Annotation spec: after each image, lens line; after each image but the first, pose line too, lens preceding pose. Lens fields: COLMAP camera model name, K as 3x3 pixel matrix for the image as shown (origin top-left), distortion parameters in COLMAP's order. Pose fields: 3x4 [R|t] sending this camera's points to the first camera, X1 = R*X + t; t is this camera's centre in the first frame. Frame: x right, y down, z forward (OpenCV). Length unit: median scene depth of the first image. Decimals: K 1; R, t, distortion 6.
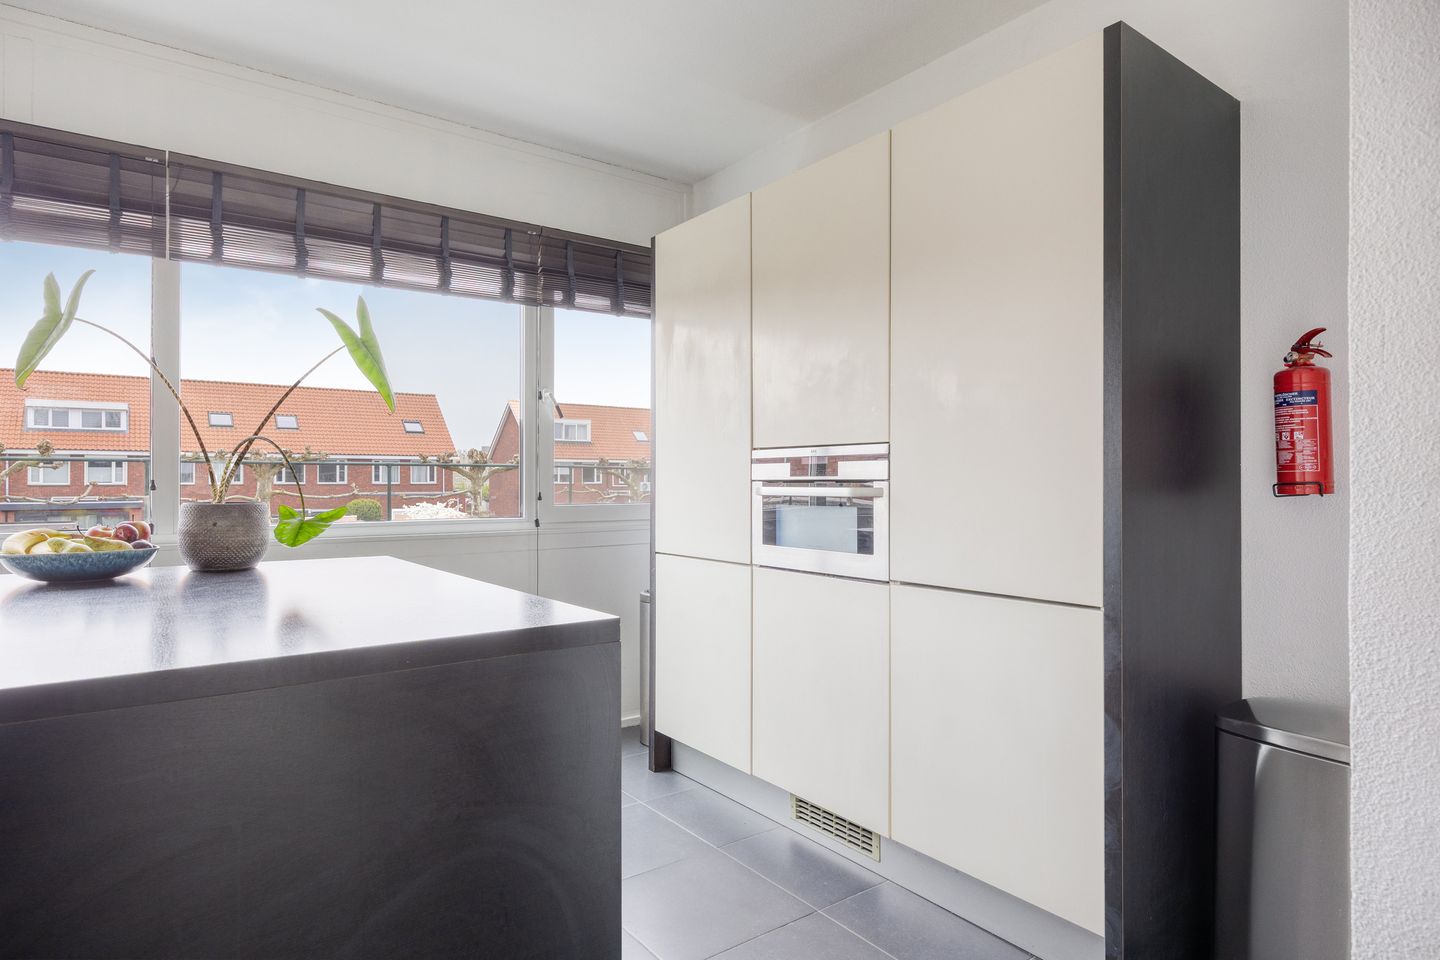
lens RADIAL K [[795.1, 0, 711.2], [0, 795.1, 480.1], [0, 0, 1]] dist [0.000372, -0.000684]
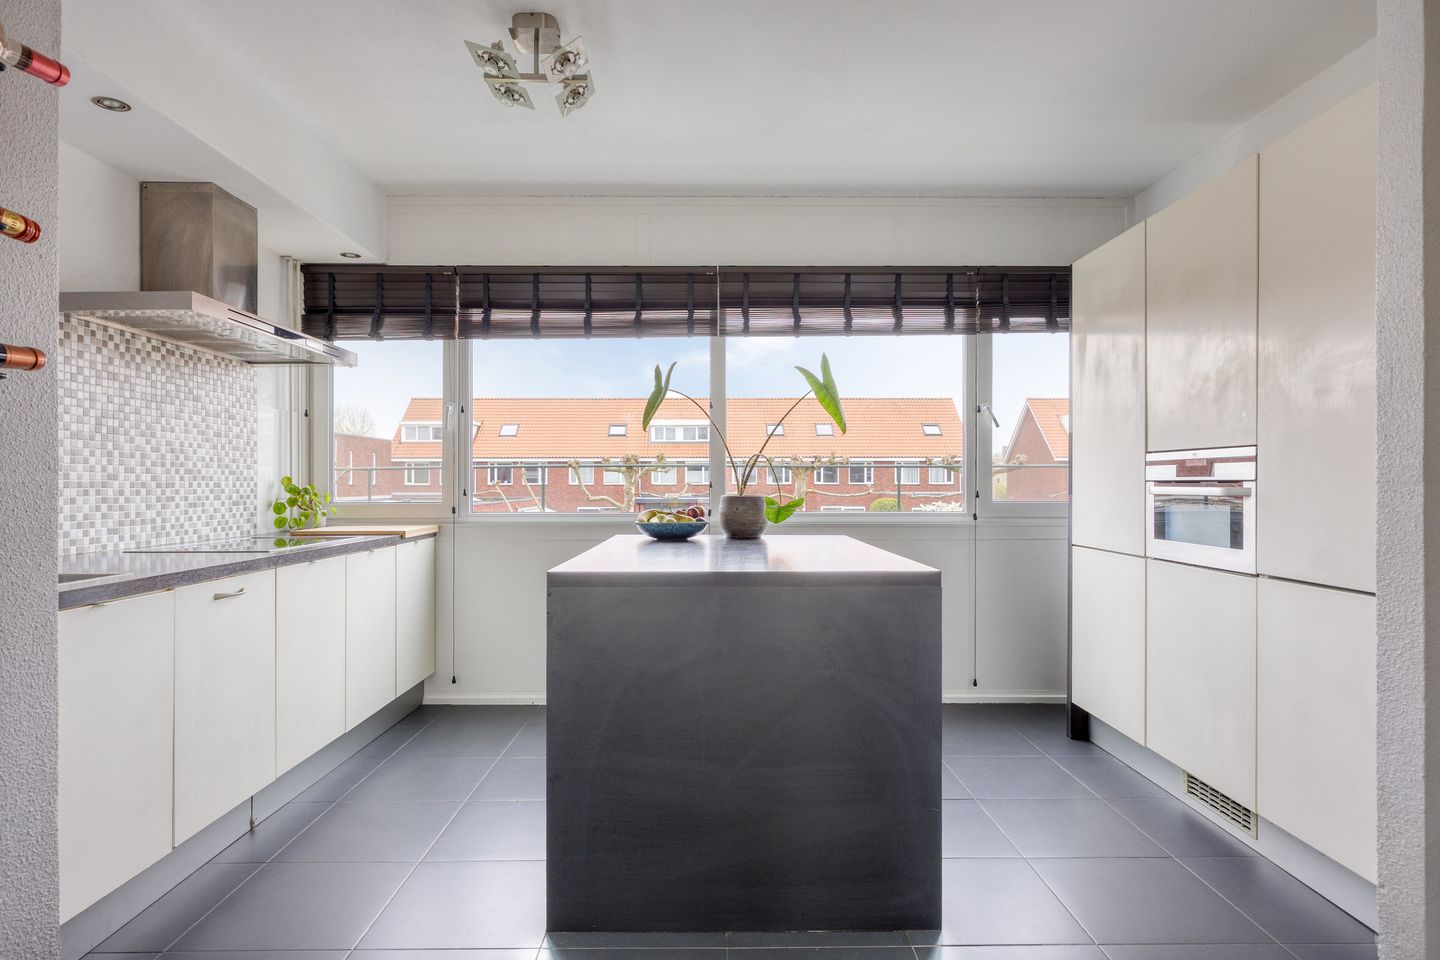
lens RADIAL K [[795.1, 0, 711.2], [0, 795.1, 480.1], [0, 0, 1]] dist [0.000372, -0.000684]
pose [[0.804767, -0.001872, -0.593588, 0.218842], [0.001571, 0.999998, -0.001025, -0.000415], [0.593589, -0.000108, 0.804769, -0.246438]]
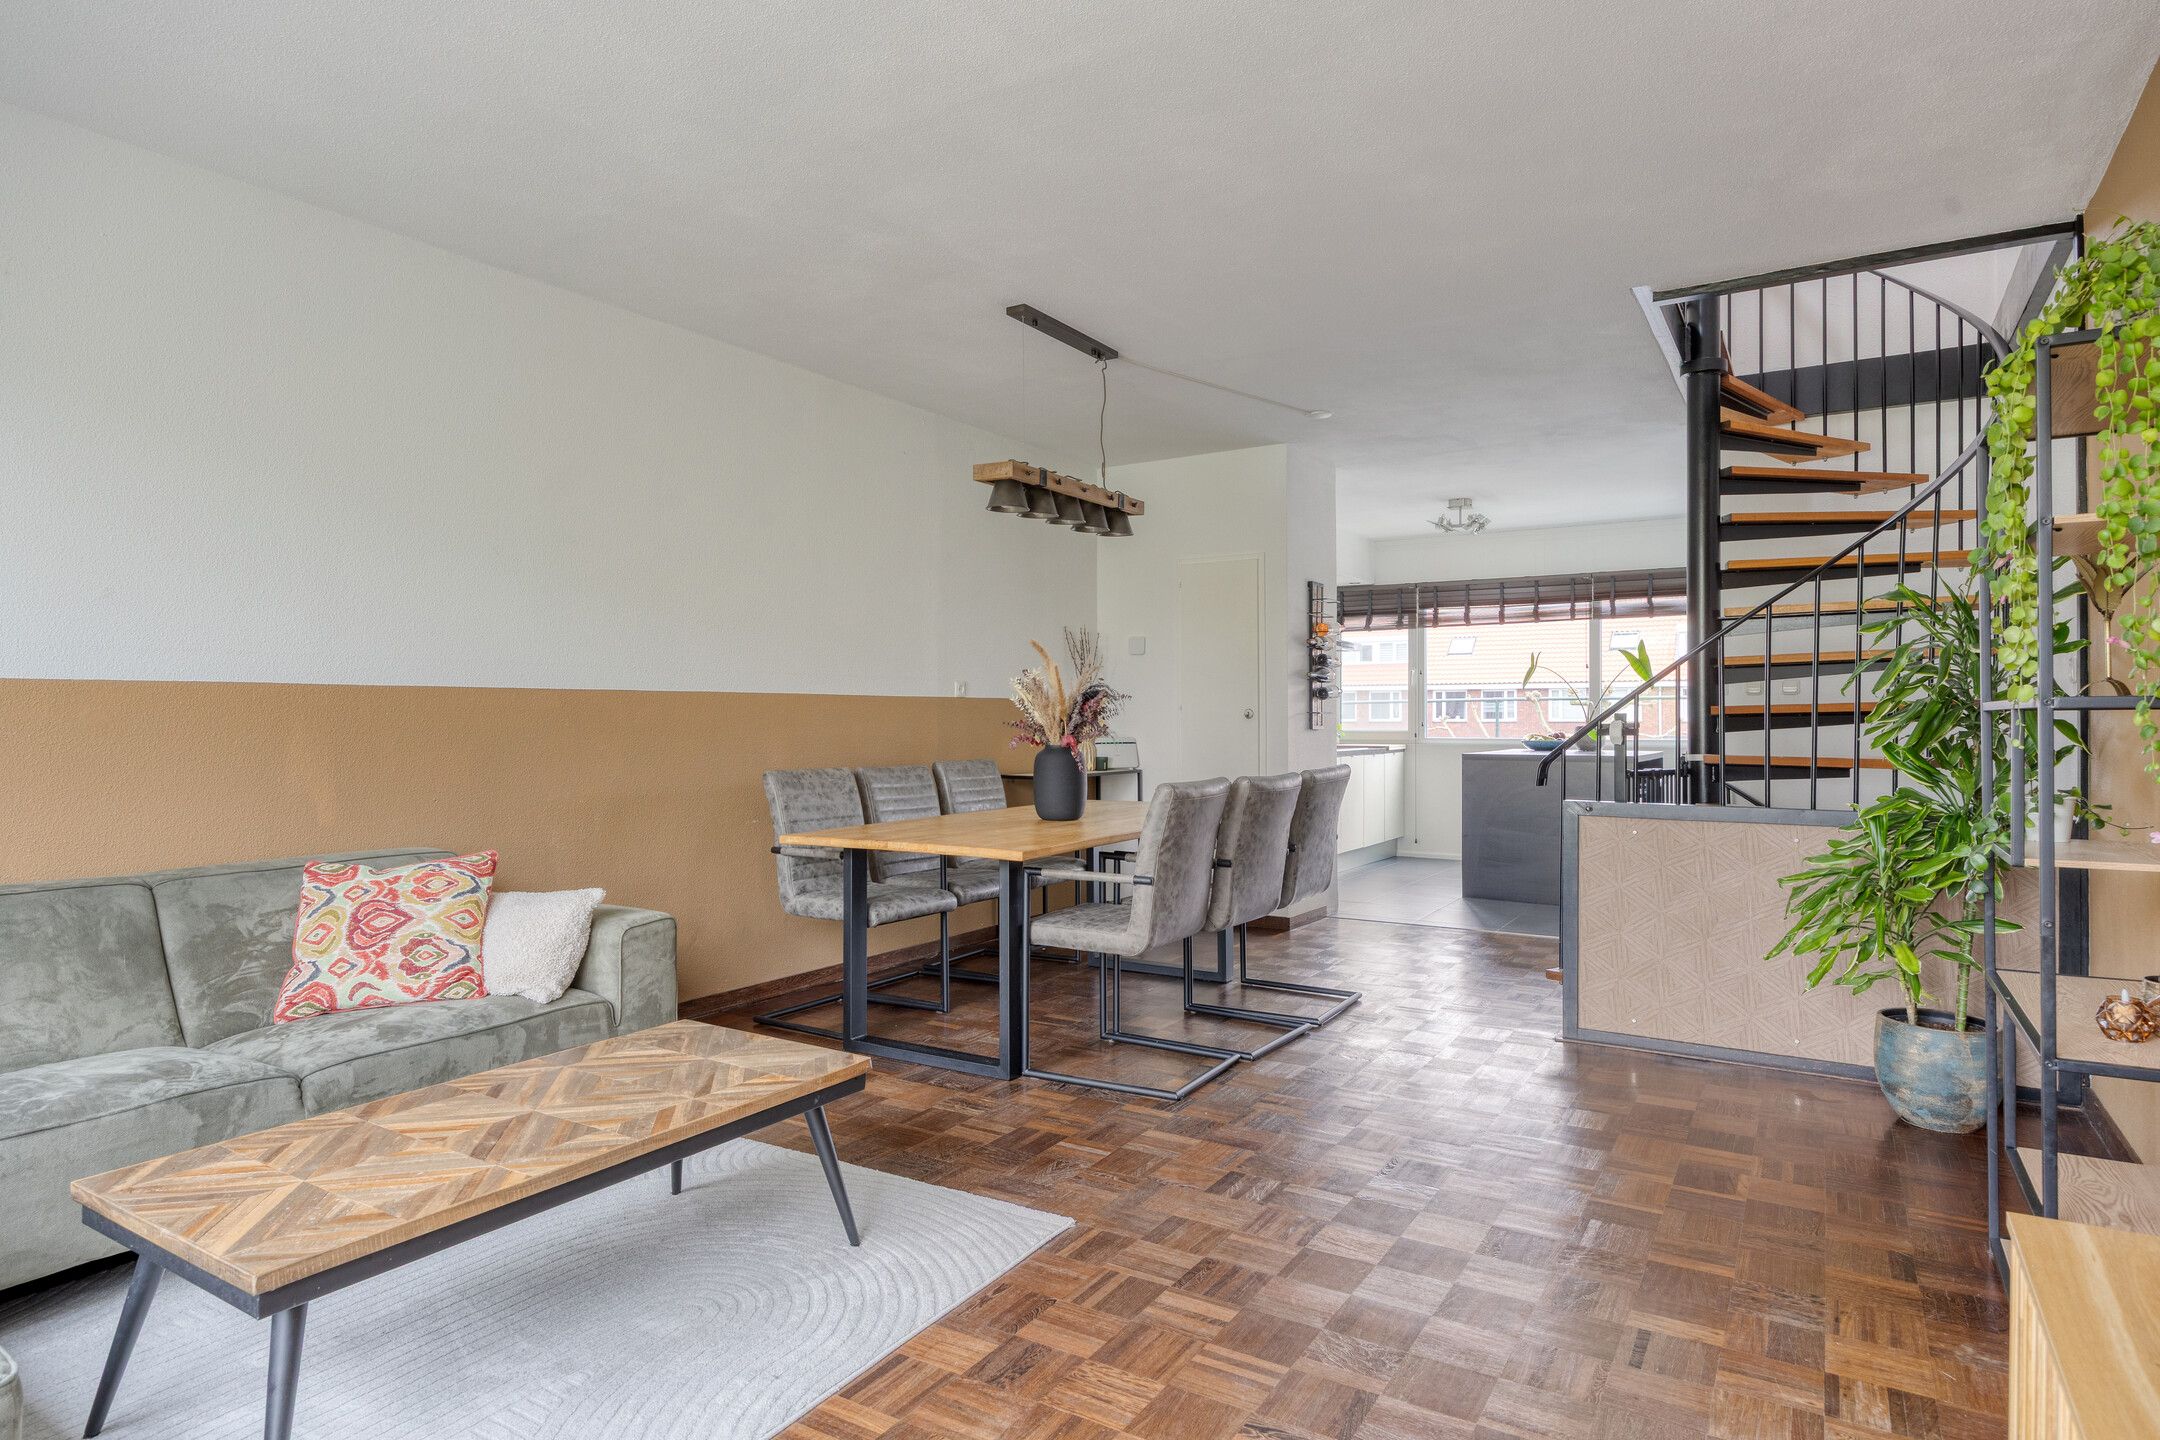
lens RADIAL K [[1192.6, 0, 1066.8], [0, 1192.6, 720.2], [0, 0, 1]] dist [0.000372, -0.000684]
pose [[0.356169, 0.000975, -0.934421, 2.033444], [0.002966, 0.999993, 0.002173, -0.003366], [0.934417, -0.003545, 0.356164, -1.675796]]
